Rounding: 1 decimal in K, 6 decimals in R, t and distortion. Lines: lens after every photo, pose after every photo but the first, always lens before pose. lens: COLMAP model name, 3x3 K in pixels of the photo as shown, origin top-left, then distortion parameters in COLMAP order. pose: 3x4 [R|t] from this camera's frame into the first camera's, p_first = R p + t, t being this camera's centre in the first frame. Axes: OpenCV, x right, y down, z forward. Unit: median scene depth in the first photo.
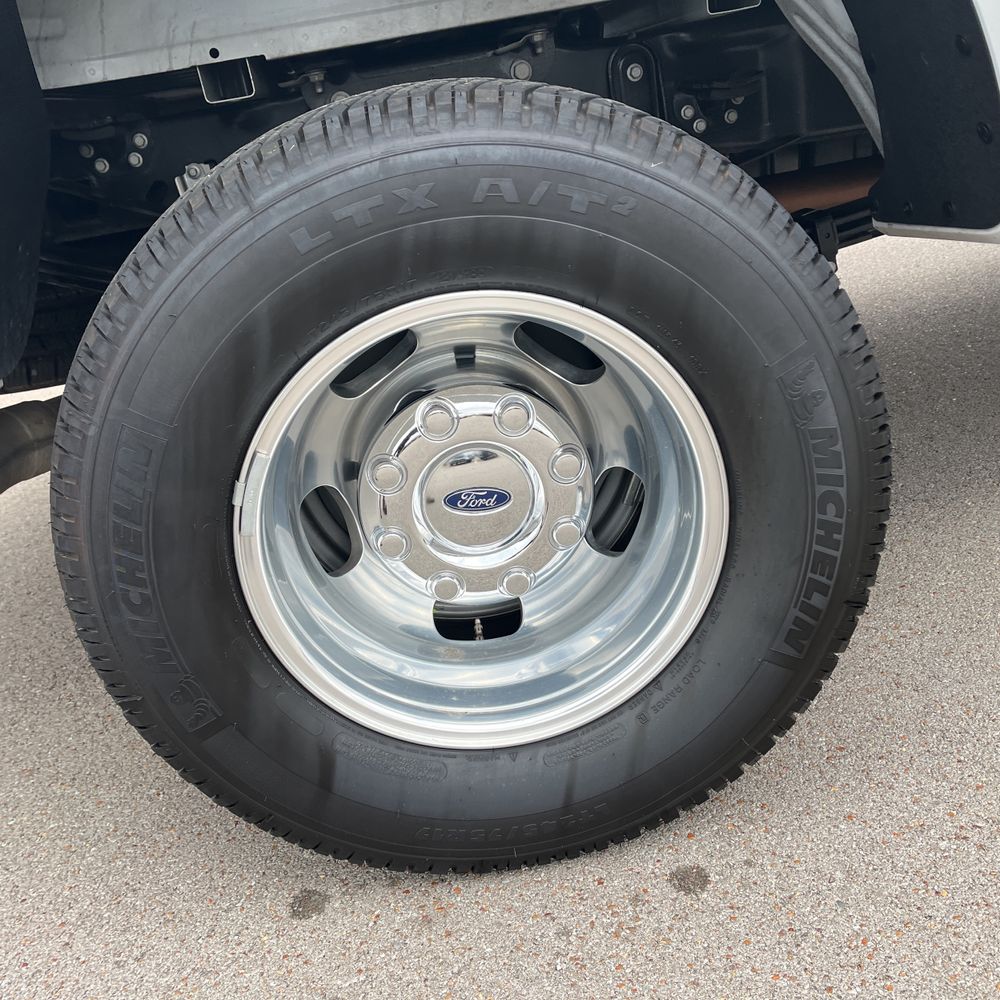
lens RADIAL K [[1015.8, 0, 496.3], [0, 1015.8, 520.6], [0, 0, 1]] dist [0.060311, -0.077089]
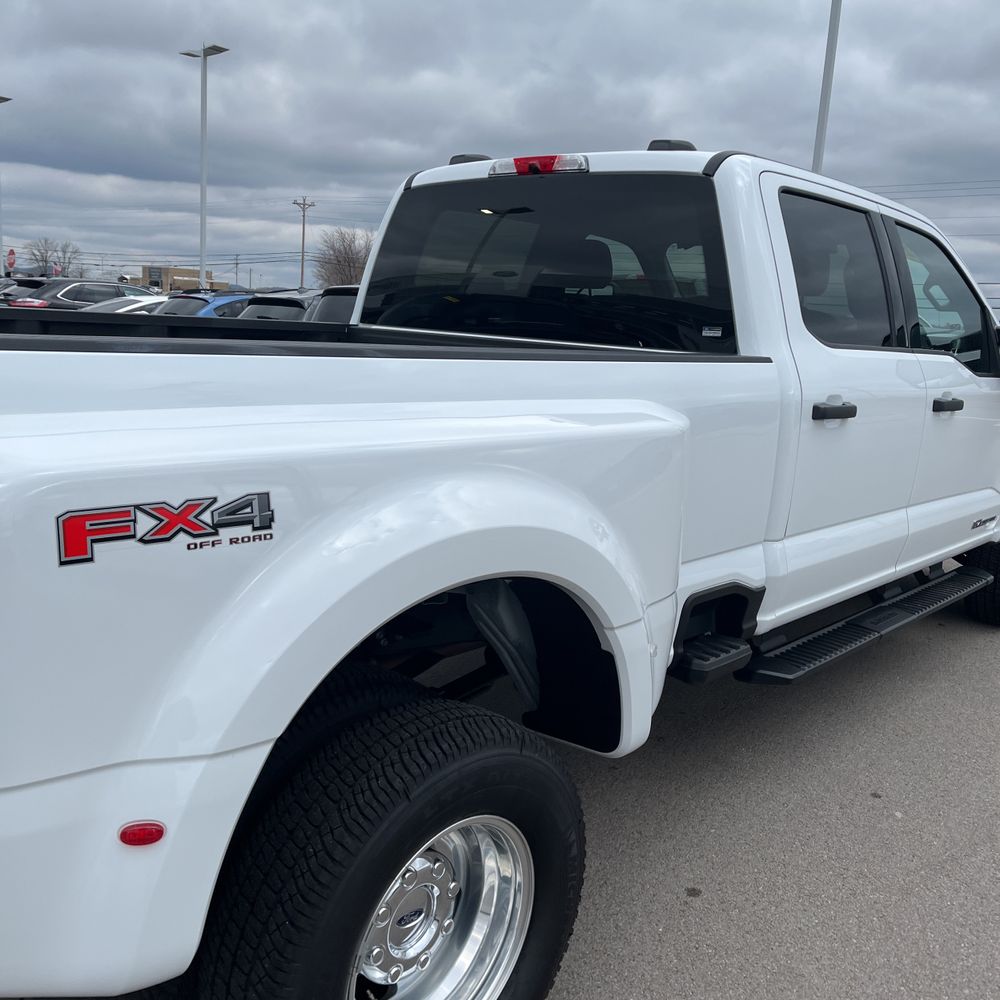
lens RADIAL K [[1015.8, 0, 496.3], [0, 1015.8, 520.6], [0, 0, 1]] dist [0.060311, -0.077089]
pose [[0.732368, 0.064096, 0.677885, -1.484364], [0.094688, 0.976300, -0.194610, -0.425012], [-0.674293, 0.206713, 0.708942, -0.659410]]
